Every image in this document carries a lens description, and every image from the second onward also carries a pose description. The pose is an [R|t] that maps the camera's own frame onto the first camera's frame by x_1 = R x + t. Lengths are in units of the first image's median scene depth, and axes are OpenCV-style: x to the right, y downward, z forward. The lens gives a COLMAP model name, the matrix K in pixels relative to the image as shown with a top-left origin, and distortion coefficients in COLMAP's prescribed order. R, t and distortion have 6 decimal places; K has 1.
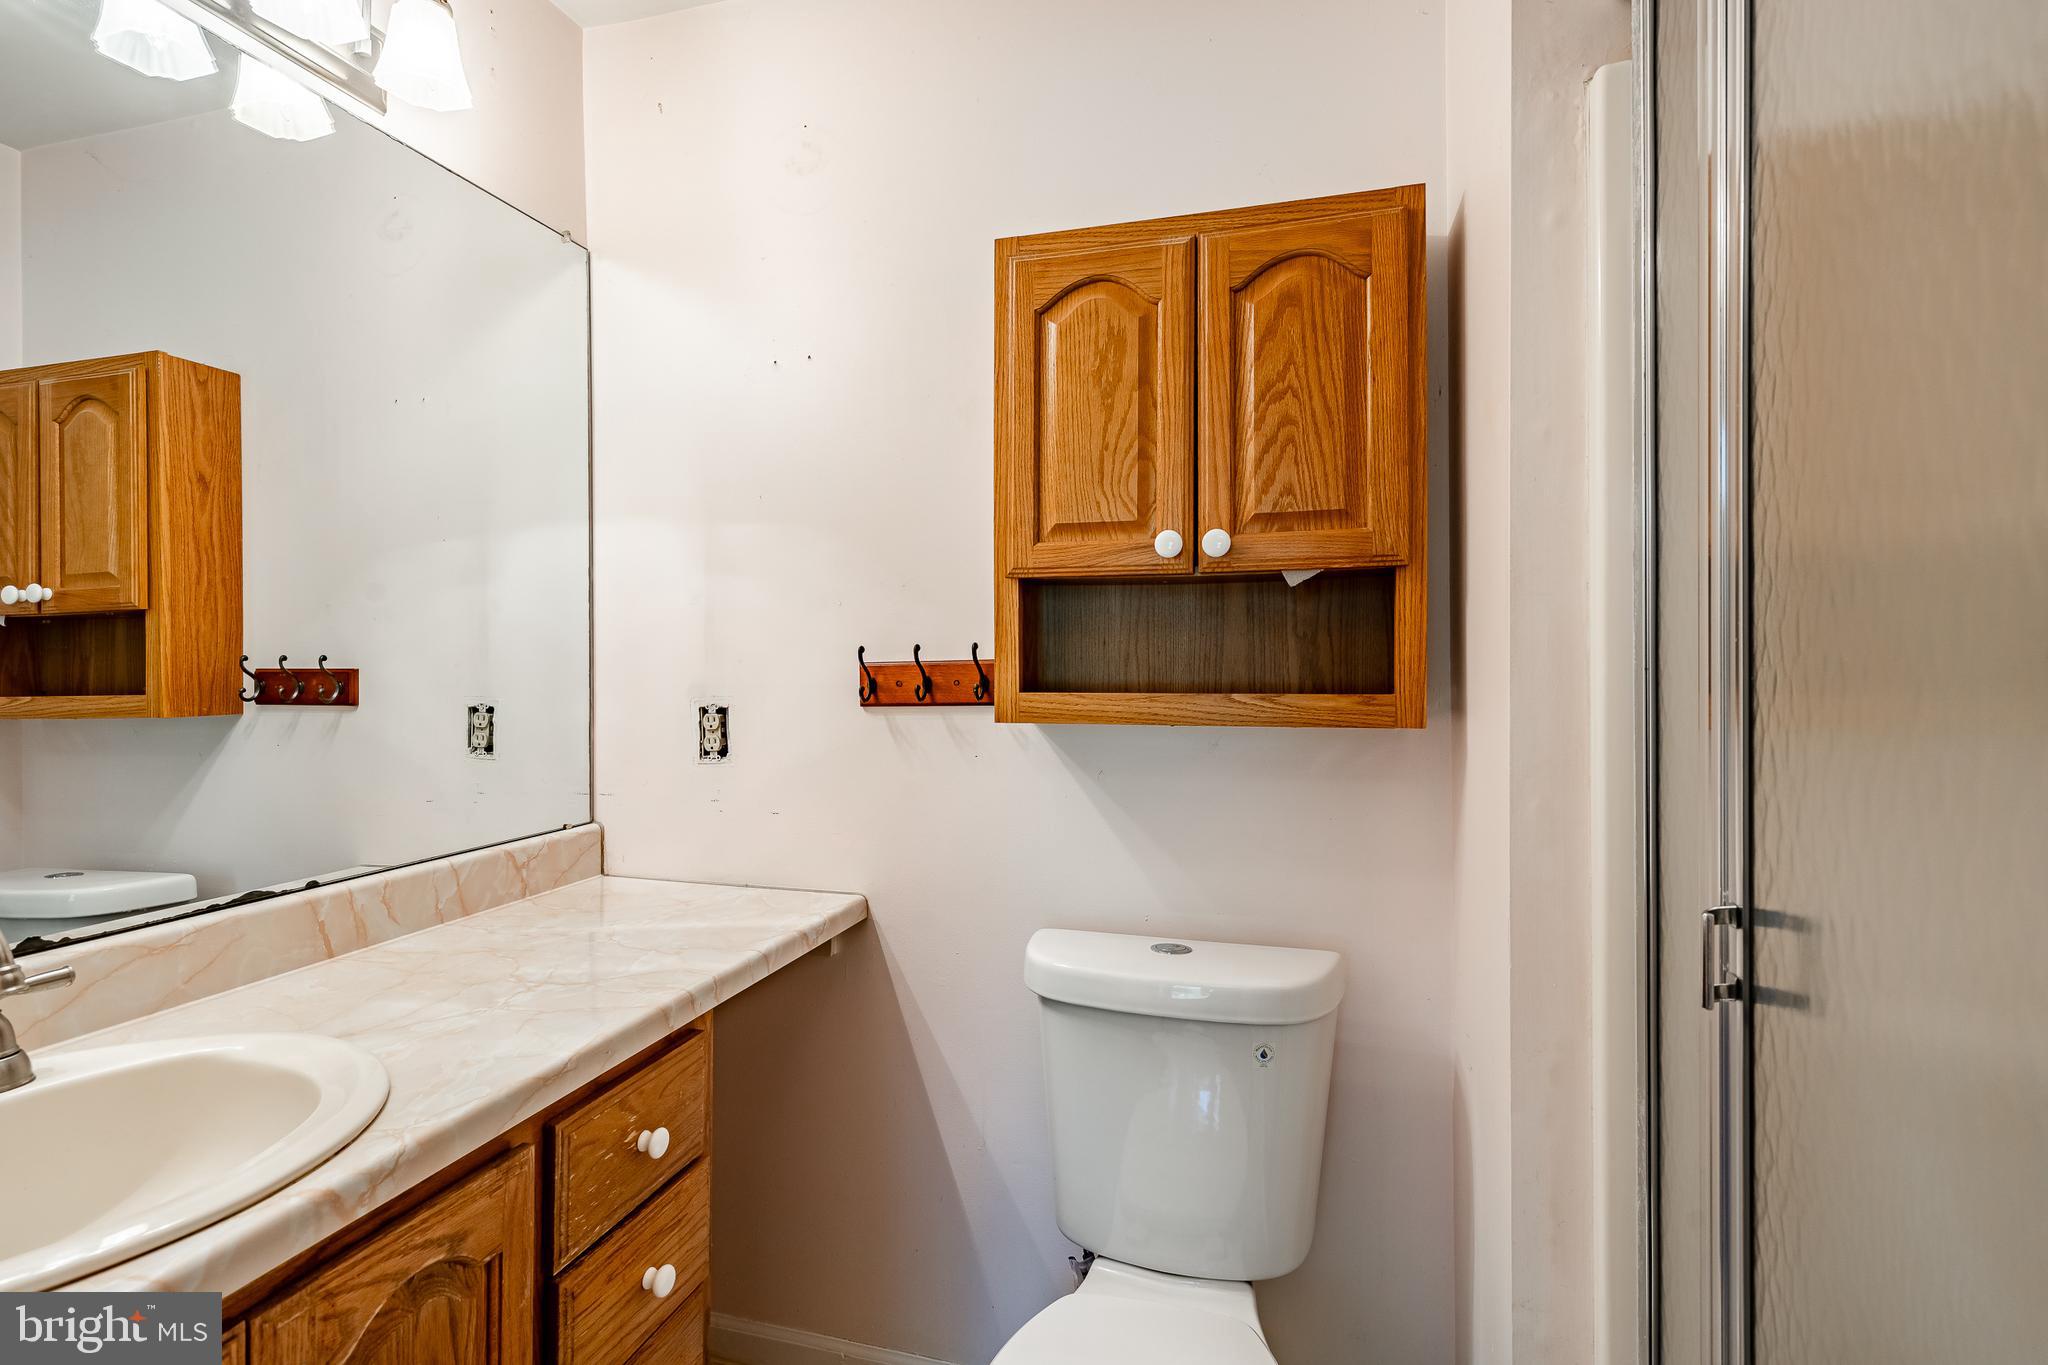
lens RADIAL K [[987.0, 0, 1026.4], [0, 987.0, 671.3], [0, 0, 1]] dist [0.003051, -0.001573]
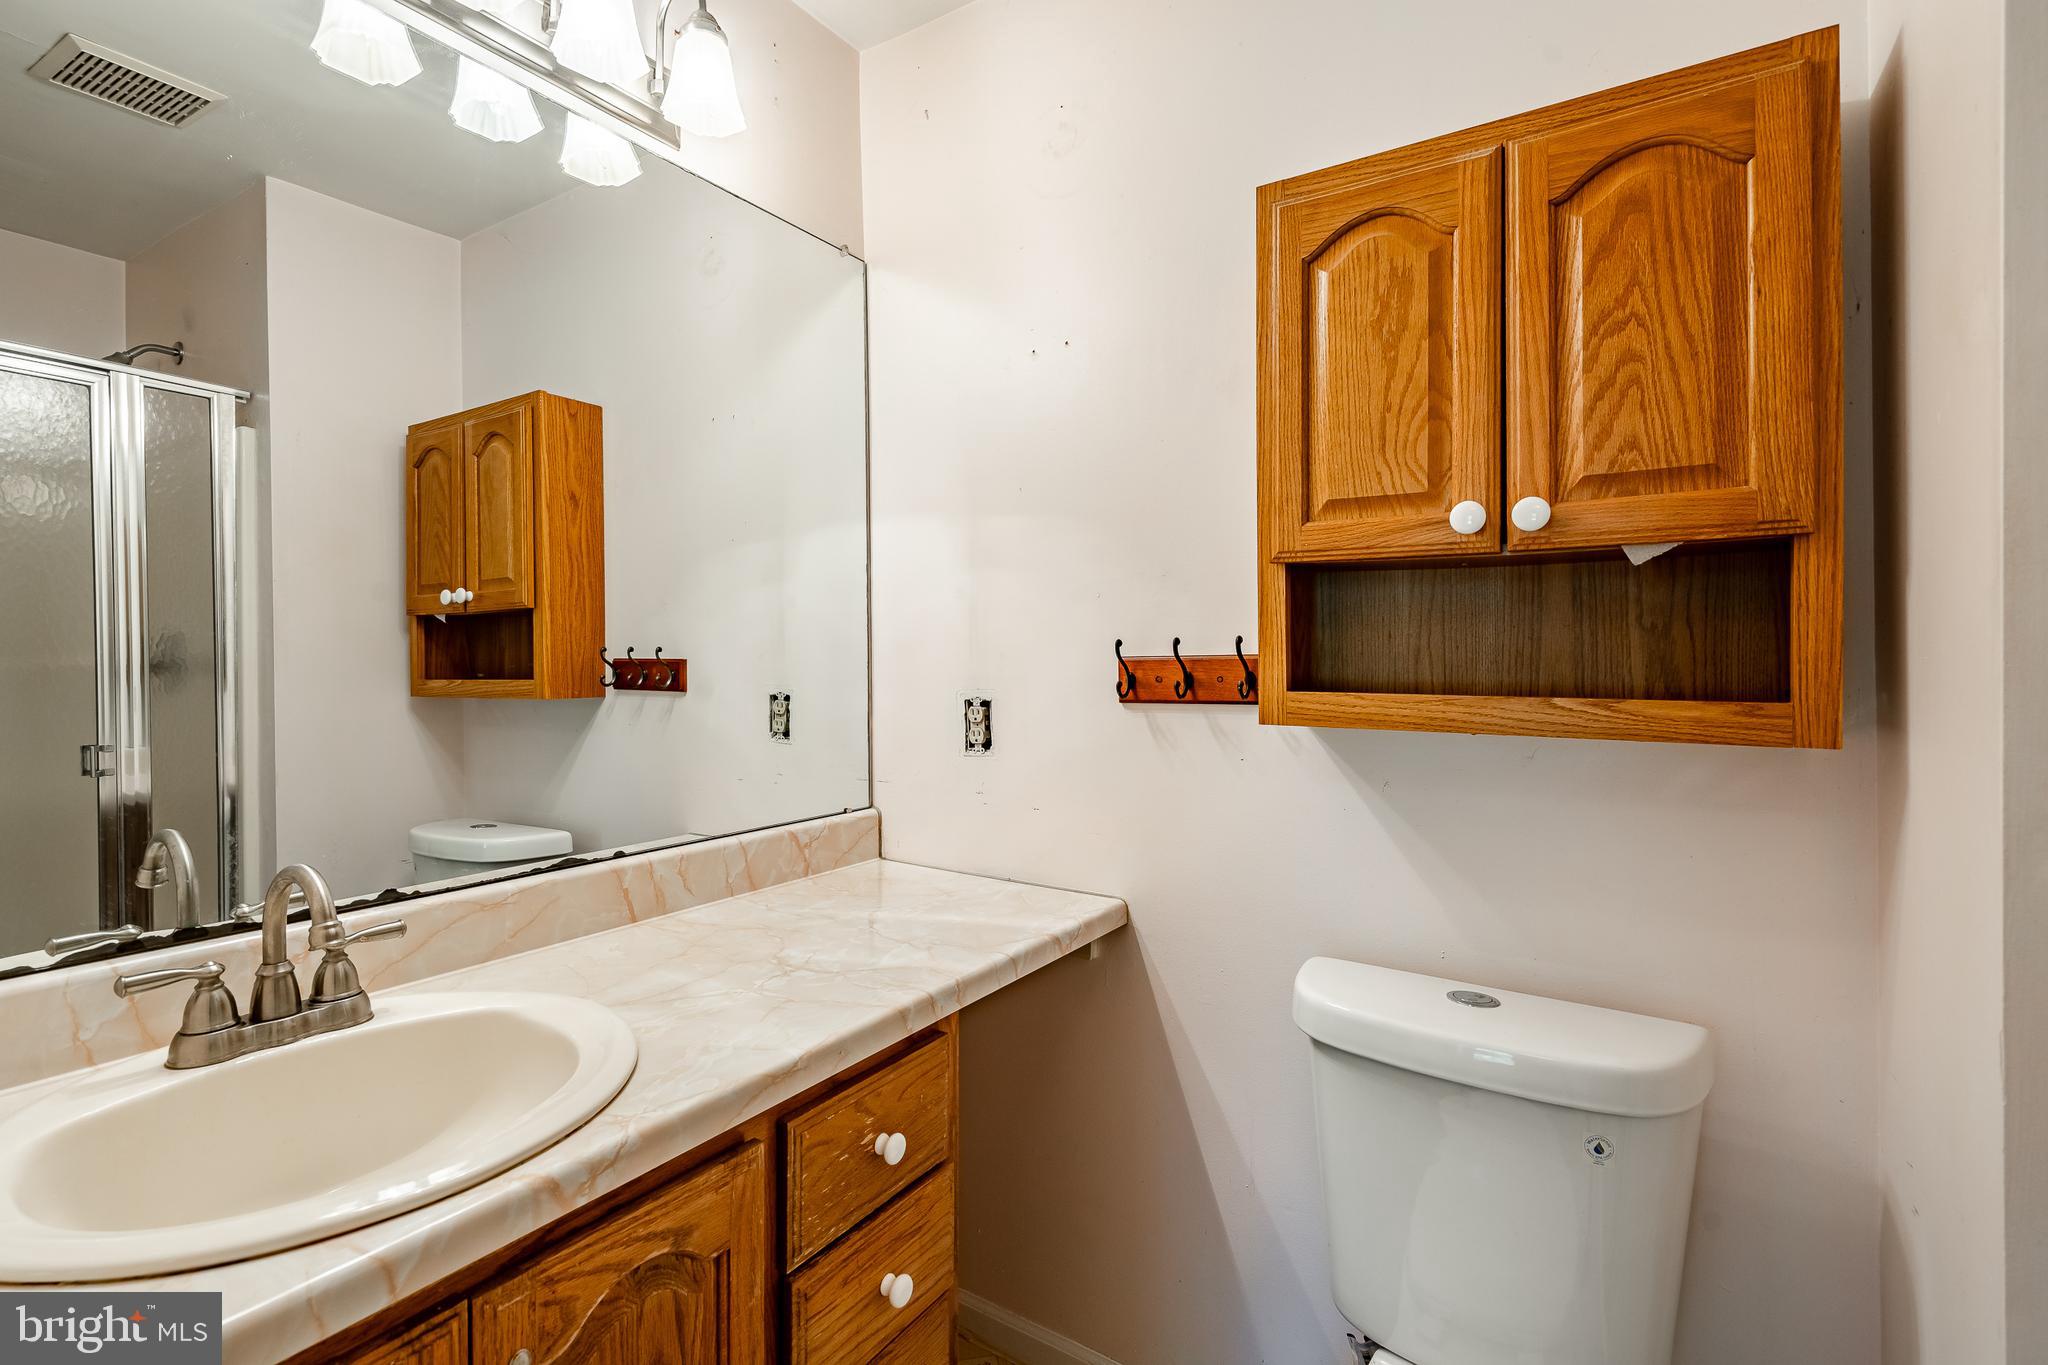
lens RADIAL K [[947.9, 0, 1027.4], [0, 947.9, 642.6], [0, 0, 1]] dist [0.000078, 0.000798]
pose [[0.954932, 0.002576, -0.296813, 0.025078], [-0.009894, 0.999683, -0.023158, -0.000647], [0.296659, 0.025051, 0.954655, 0.118836]]
